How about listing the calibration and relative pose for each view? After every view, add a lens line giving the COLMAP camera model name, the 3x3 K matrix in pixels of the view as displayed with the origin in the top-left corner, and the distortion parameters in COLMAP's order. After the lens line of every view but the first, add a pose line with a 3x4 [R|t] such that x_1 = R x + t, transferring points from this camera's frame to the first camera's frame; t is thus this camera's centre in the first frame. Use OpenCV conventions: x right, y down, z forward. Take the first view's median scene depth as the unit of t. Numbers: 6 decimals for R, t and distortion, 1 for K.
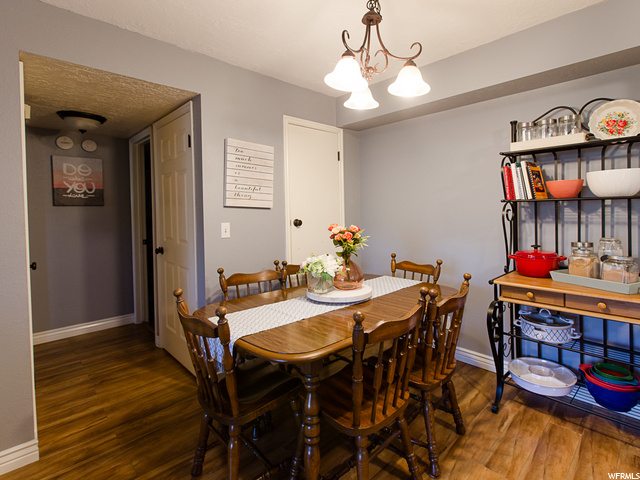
lens RADIAL K [[326.4, 0, 332.7], [0, 326.4, 213.6], [0, 0, 1]] dist [0.000362, 0.000321]
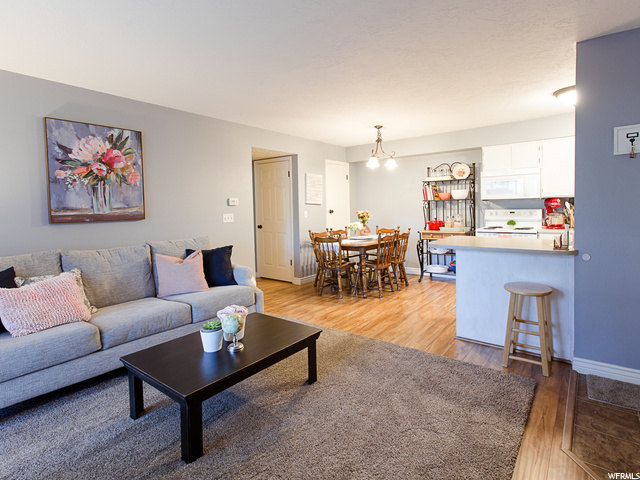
lens RADIAL K [[362.4, 0, 314.8], [0, 362.4, 226.1], [0, 0, 1]] dist [-0.001238, 0.000039]
pose [[0.993170, -0.013584, 0.115881, -0.658836], [0.009156, 0.999211, 0.038658, 0.042589], [-0.116315, -0.037333, 0.992511, -1.740448]]
